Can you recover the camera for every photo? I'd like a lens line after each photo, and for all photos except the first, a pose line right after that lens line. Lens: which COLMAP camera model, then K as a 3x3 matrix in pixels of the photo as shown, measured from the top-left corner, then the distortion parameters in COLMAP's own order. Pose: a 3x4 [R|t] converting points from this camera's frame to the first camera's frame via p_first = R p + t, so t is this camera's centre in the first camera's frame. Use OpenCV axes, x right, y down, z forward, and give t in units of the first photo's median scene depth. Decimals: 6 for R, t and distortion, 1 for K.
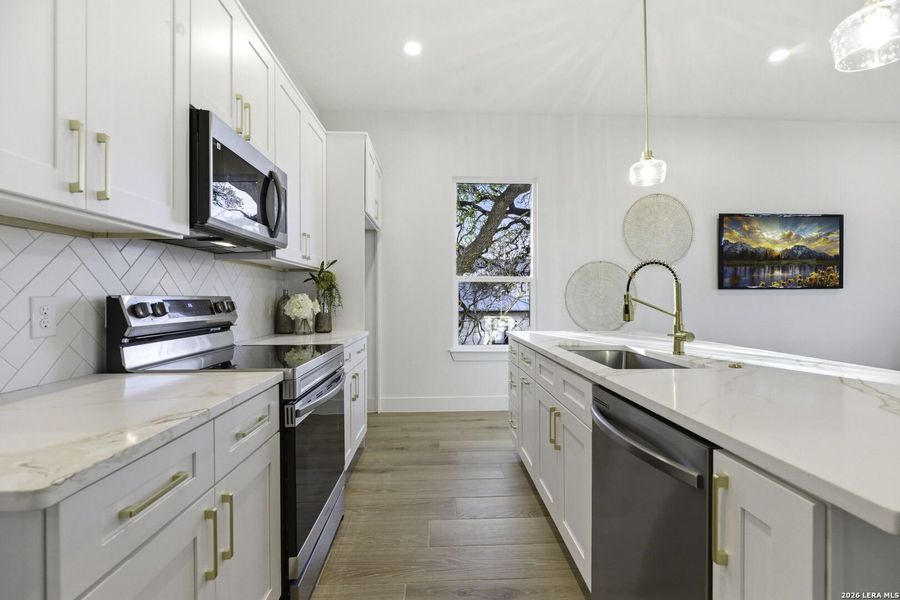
lens RADIAL K [[406.9, 0, 449.3], [0, 406.9, 298.6], [0, 0, 1]] dist [-0.004830, -0.001350]
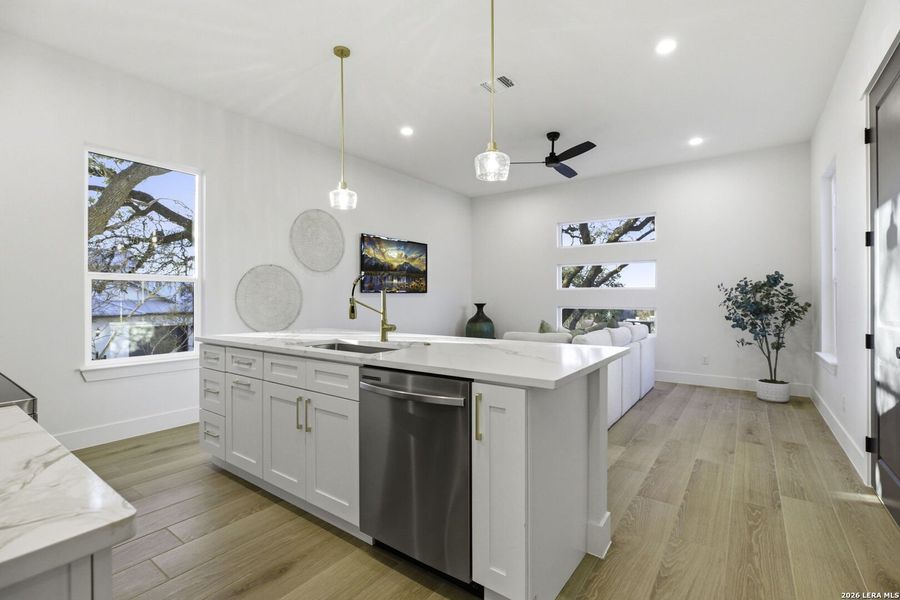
lens RADIAL K [[406.9, 0, 449.5], [0, 406.9, 298.6], [0, 0, 1]] dist [-0.004830, -0.001350]
pose [[0.630204, -0.001307, 0.776429, -0.155676], [0.002696, 0.999996, -0.000505, -0.002984], [-0.776425, 0.002412, 0.630205, -0.019282]]
